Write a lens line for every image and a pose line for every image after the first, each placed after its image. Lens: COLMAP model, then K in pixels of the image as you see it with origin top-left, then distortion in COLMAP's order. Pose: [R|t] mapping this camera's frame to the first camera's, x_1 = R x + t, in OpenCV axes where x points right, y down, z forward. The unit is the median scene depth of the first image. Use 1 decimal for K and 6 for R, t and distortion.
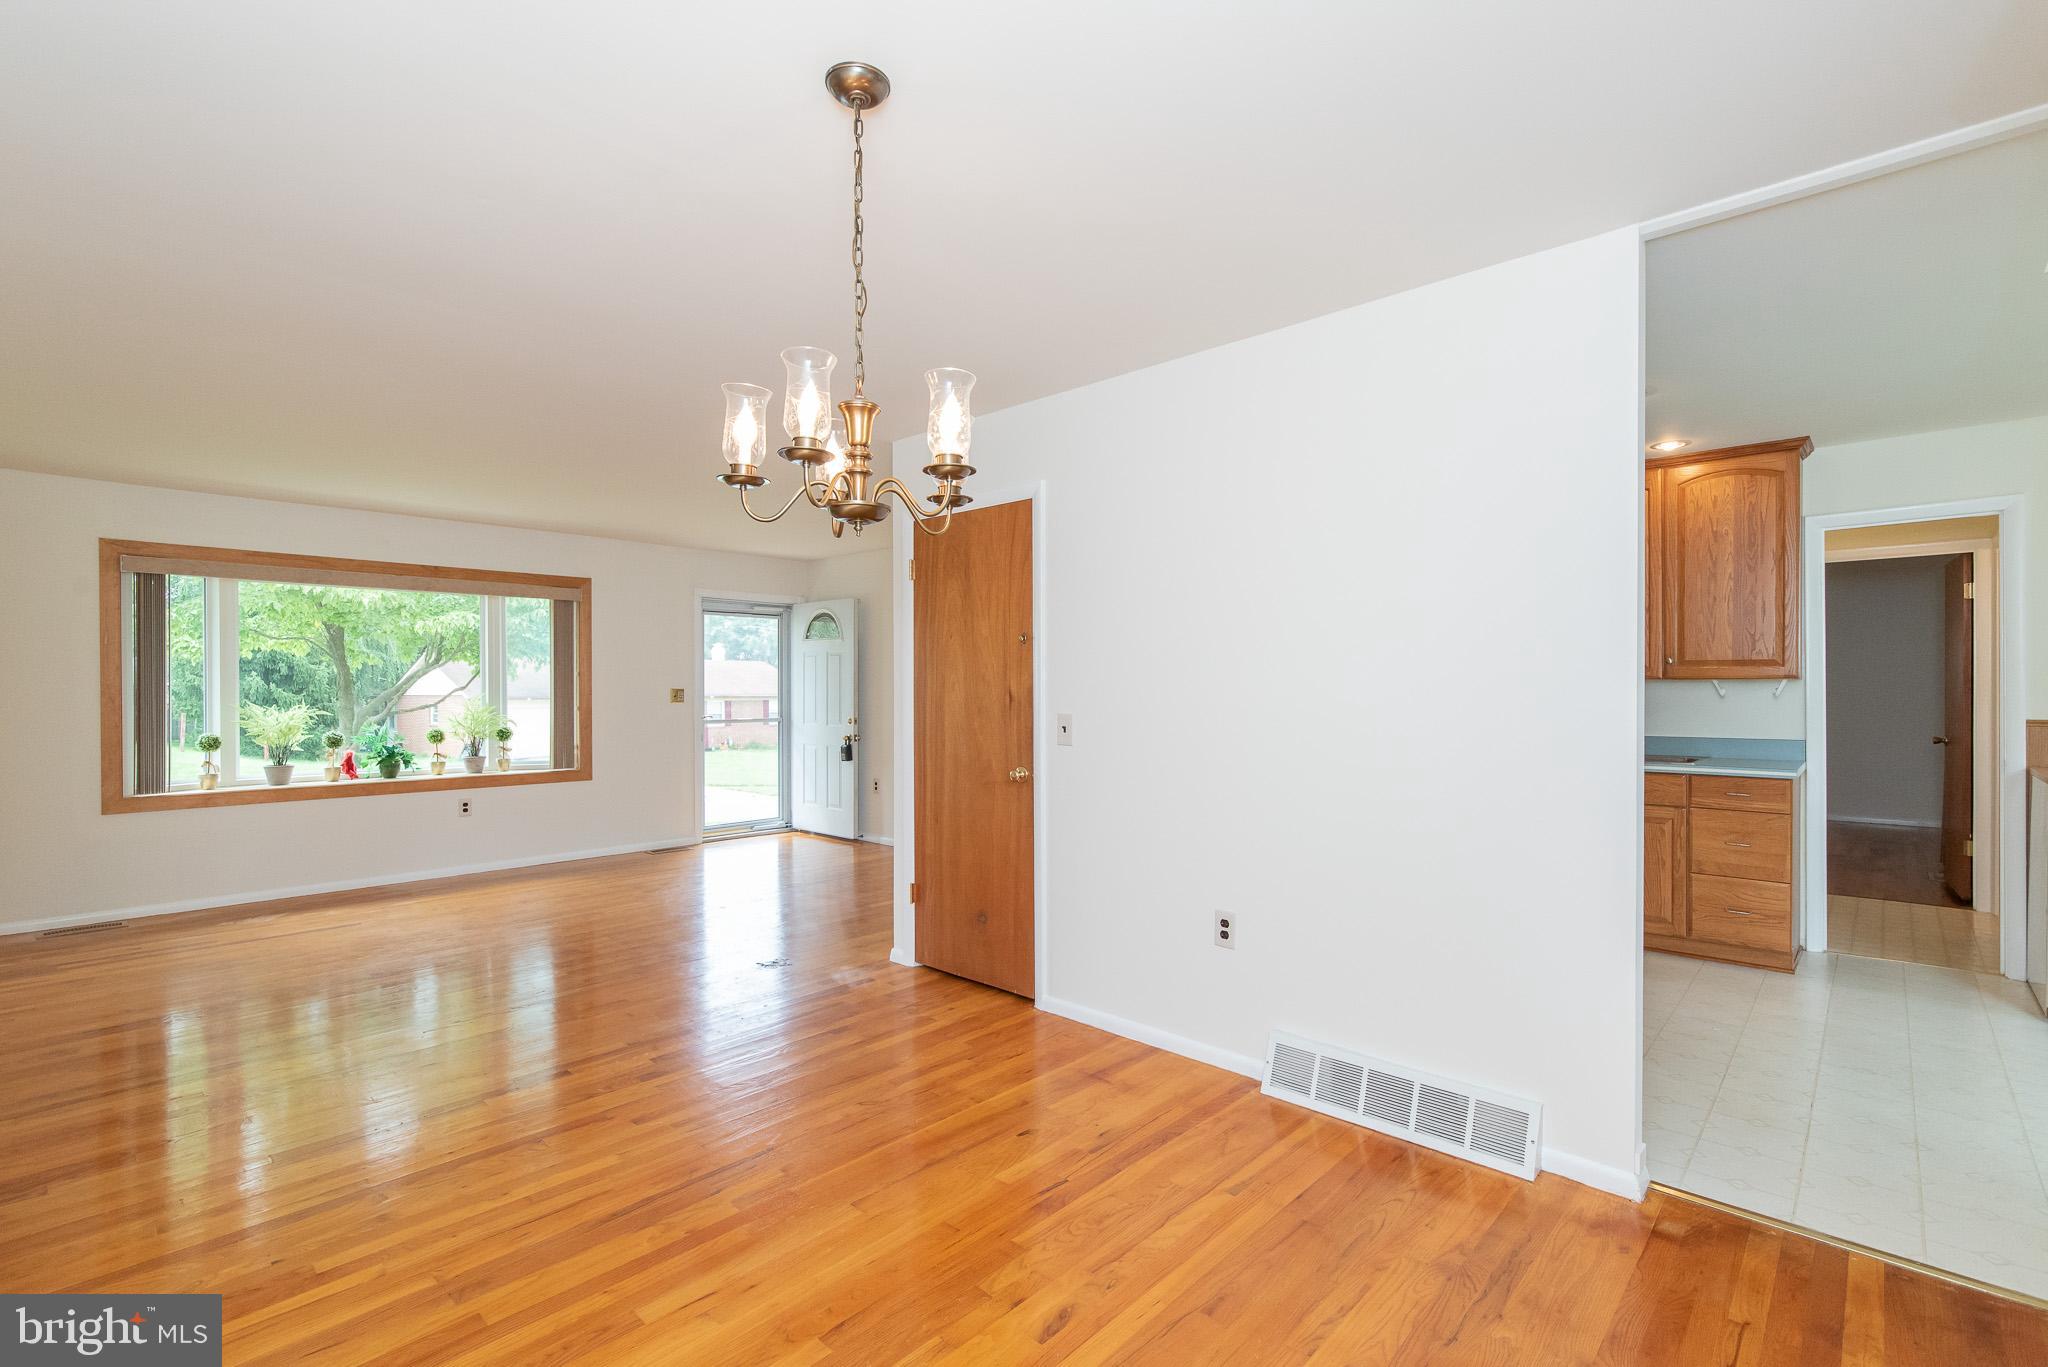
lens RADIAL K [[942.0, 0, 1004.6], [0, 942.0, 690.2], [0, 0, 1]] dist [-0.010742, 0.000762]
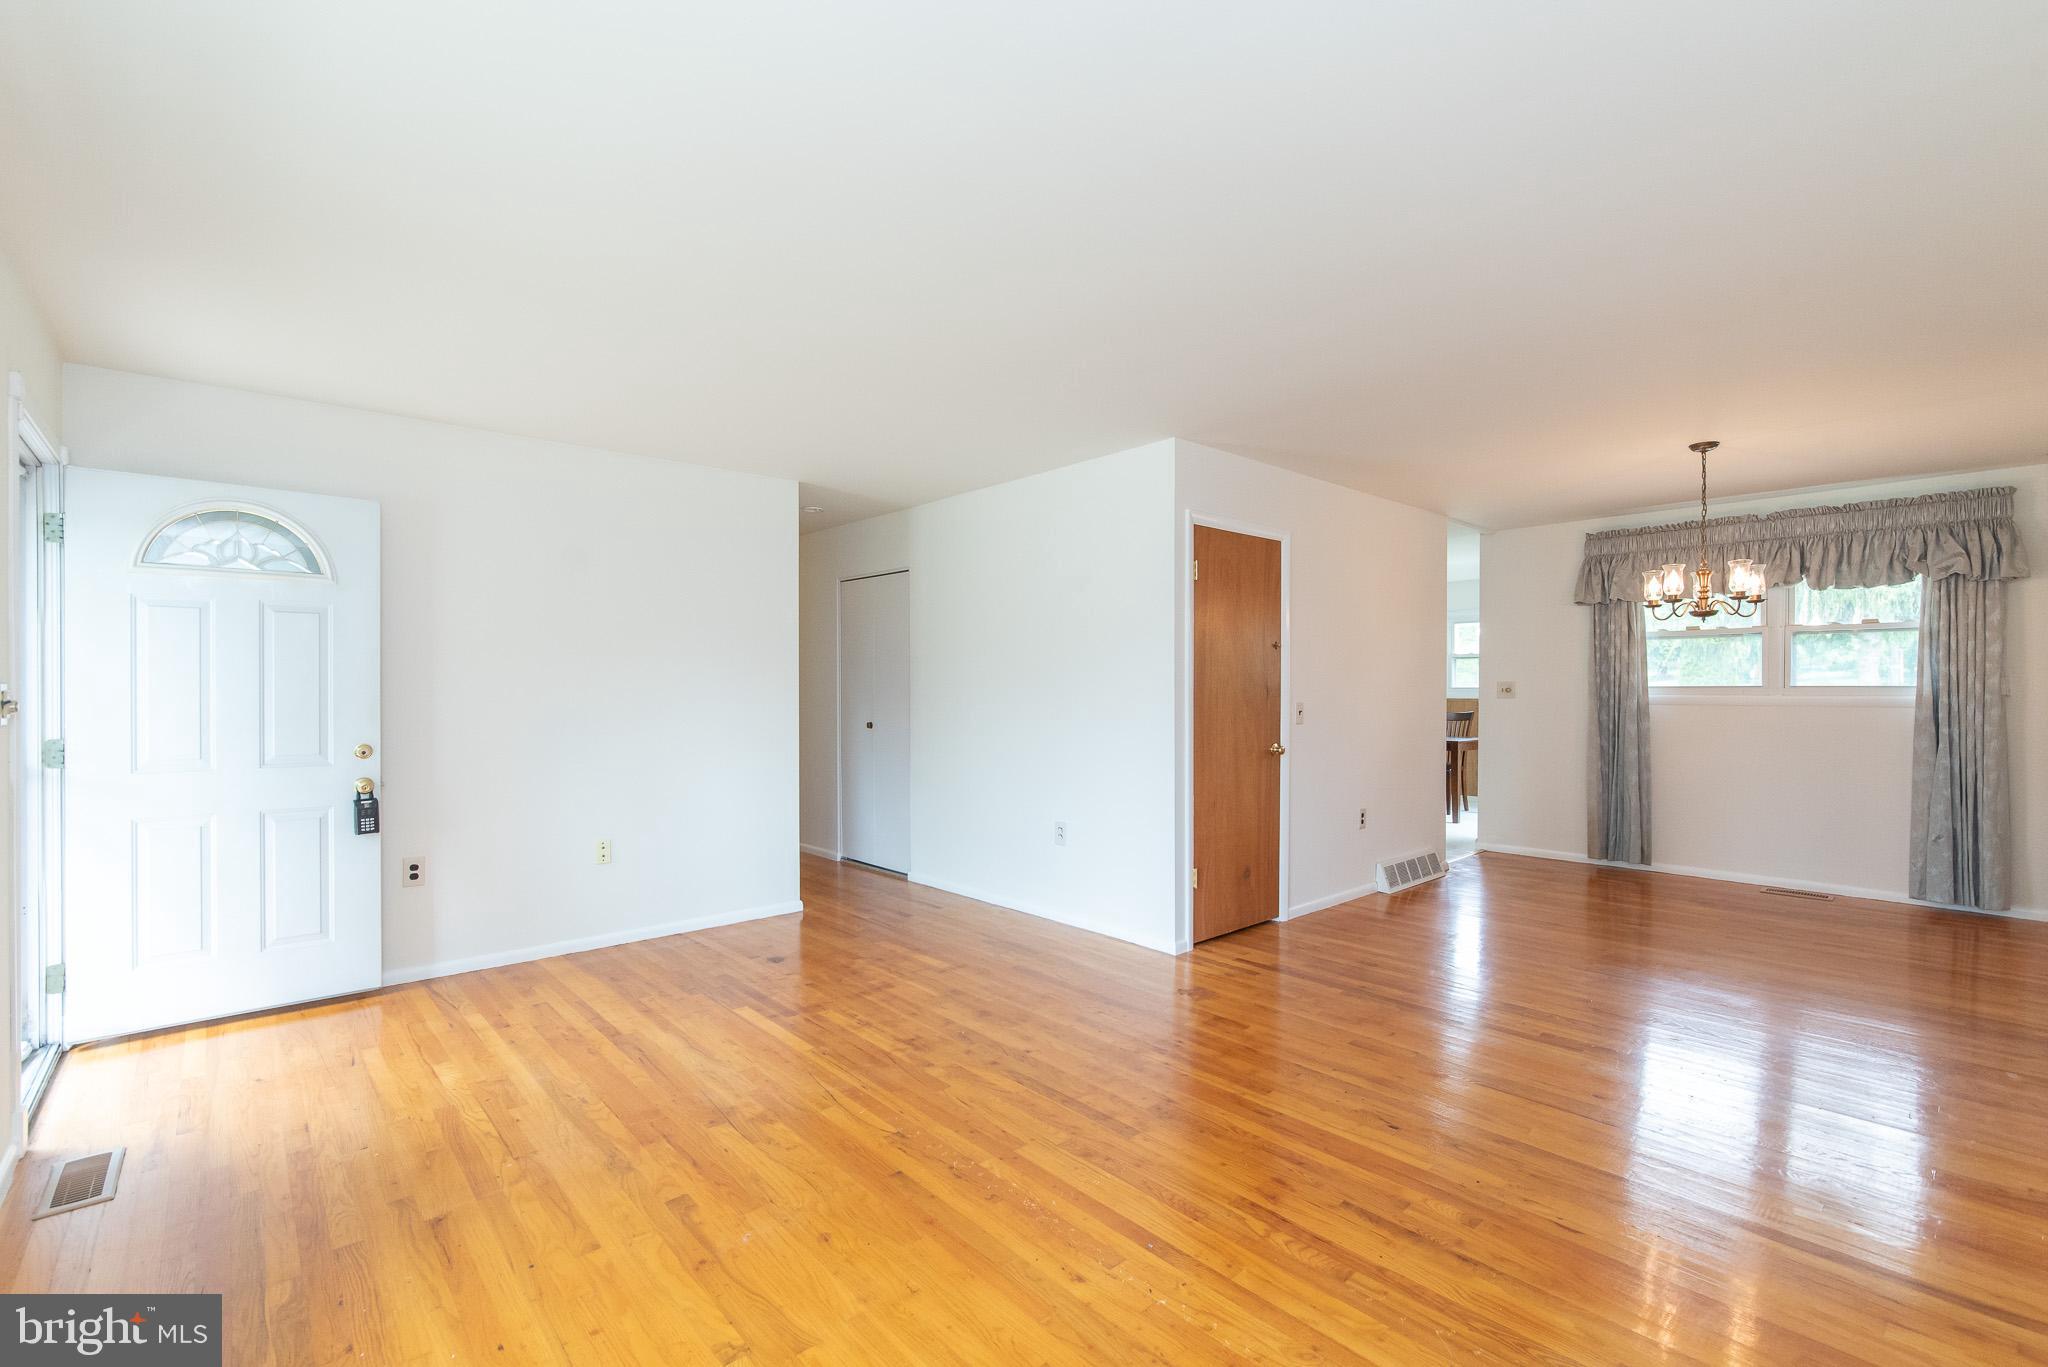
lens RADIAL K [[876.2, 0, 1125.9], [0, 876.2, 692.8], [0, 0, 1]] dist [-0.013898, 0.000848]
pose [[0.016829, -0.004308, 0.999849, -0.888590], [0.004076, 0.999983, 0.004240, 0.003443], [-0.999850, 0.004004, 0.016847, 0.877465]]
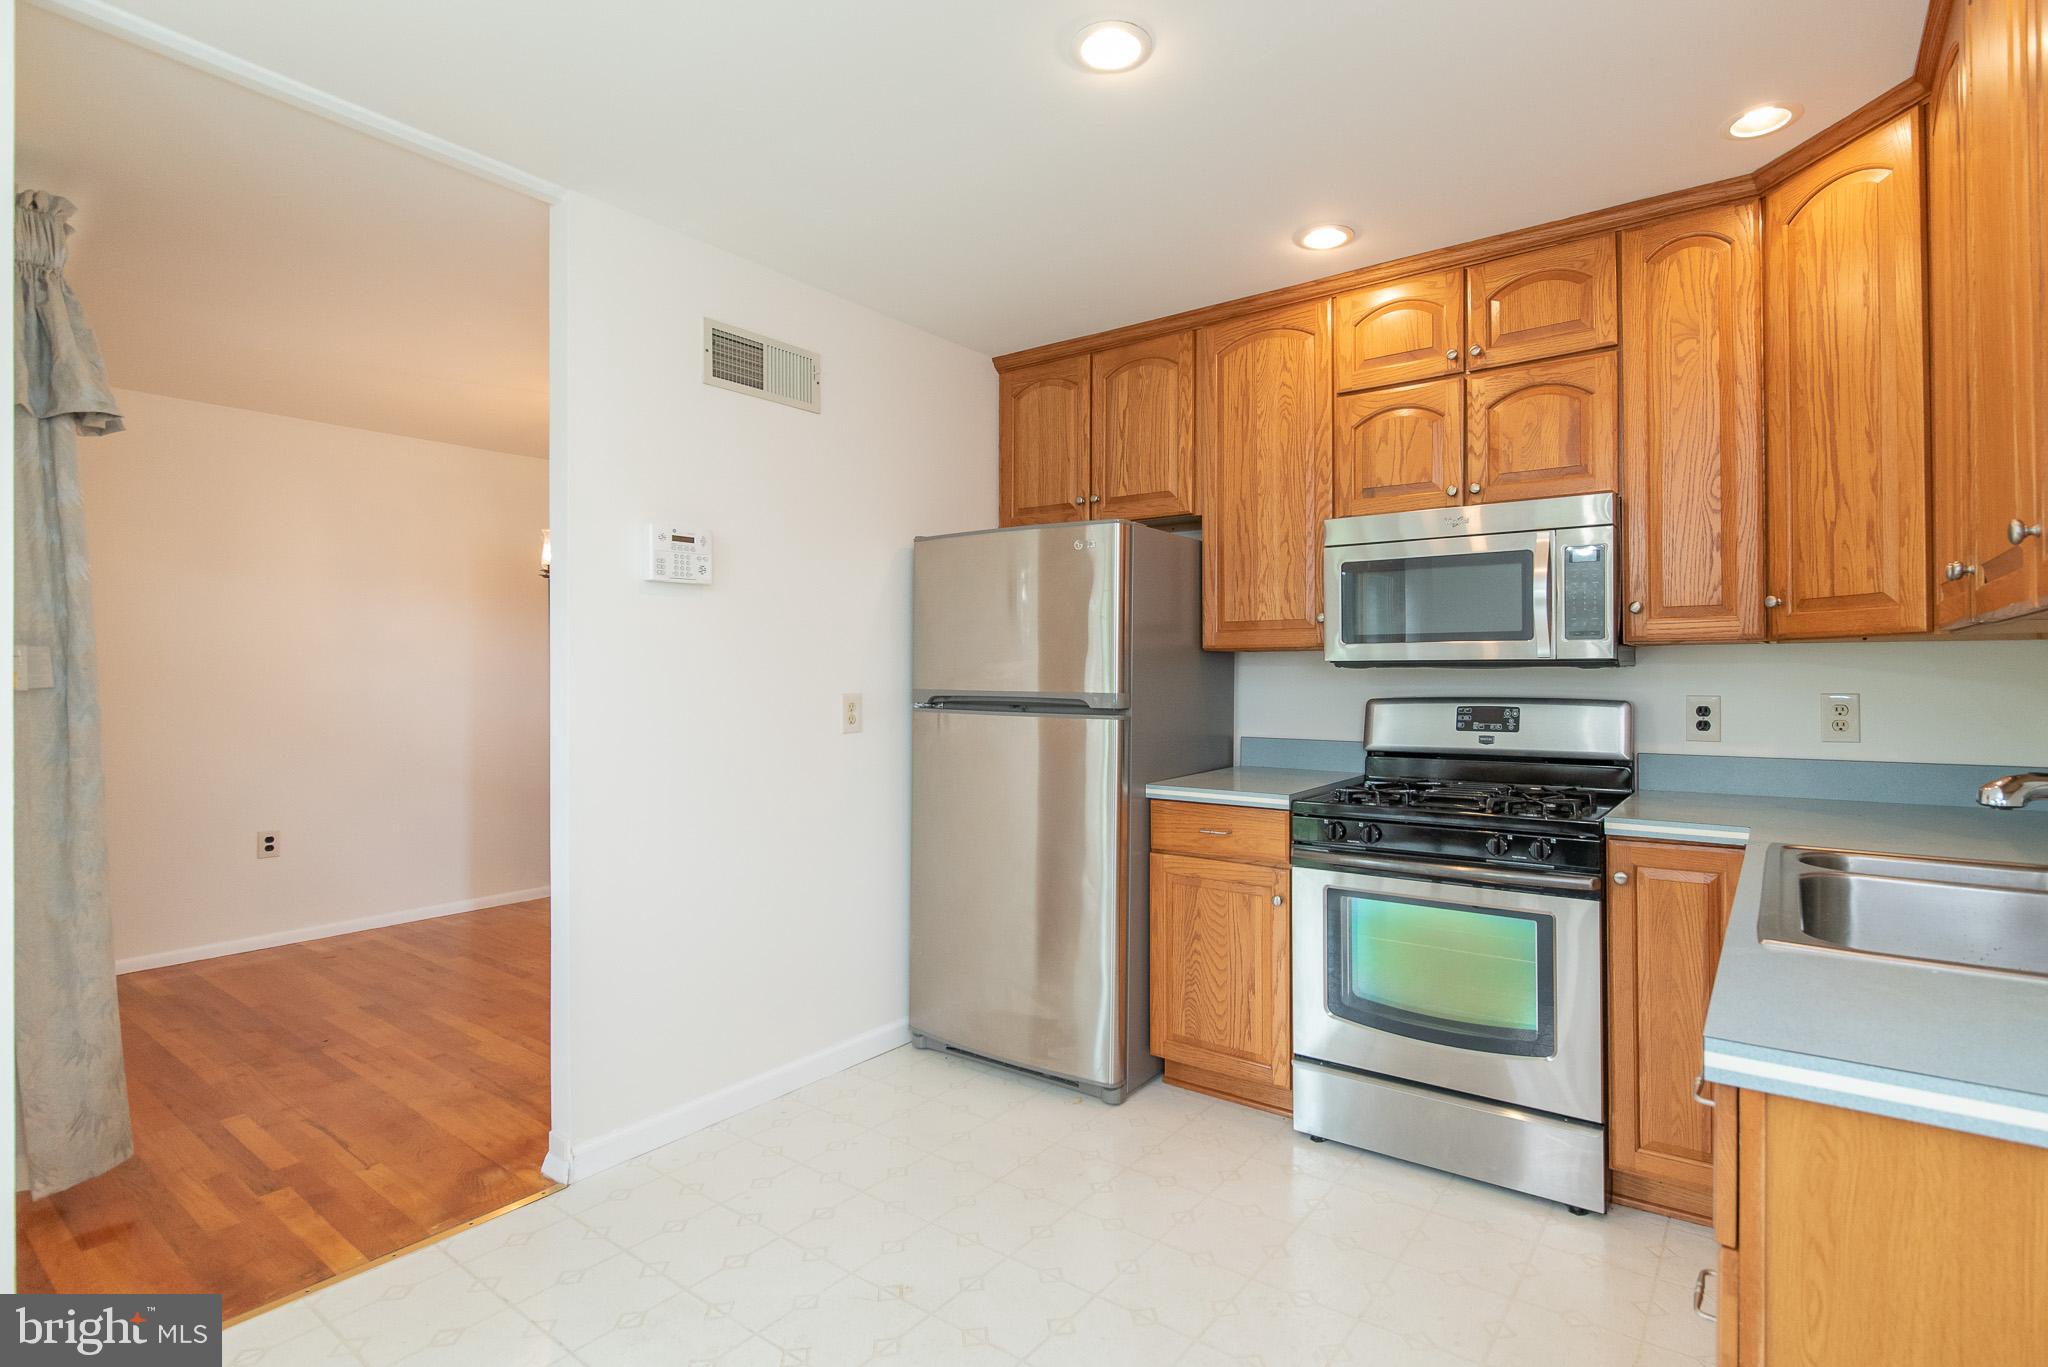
lens RADIAL K [[959.4, 0, 1113.2], [0, 959.4, 670.2], [0, 0, 1]] dist [-0.008740, -0.001079]
pose [[0.152814, -0.002088, -0.988253, 0.786509], [-0.000302, 0.999998, -0.002160, 0.003878], [0.988255, 0.000628, 0.152813, 0.636712]]
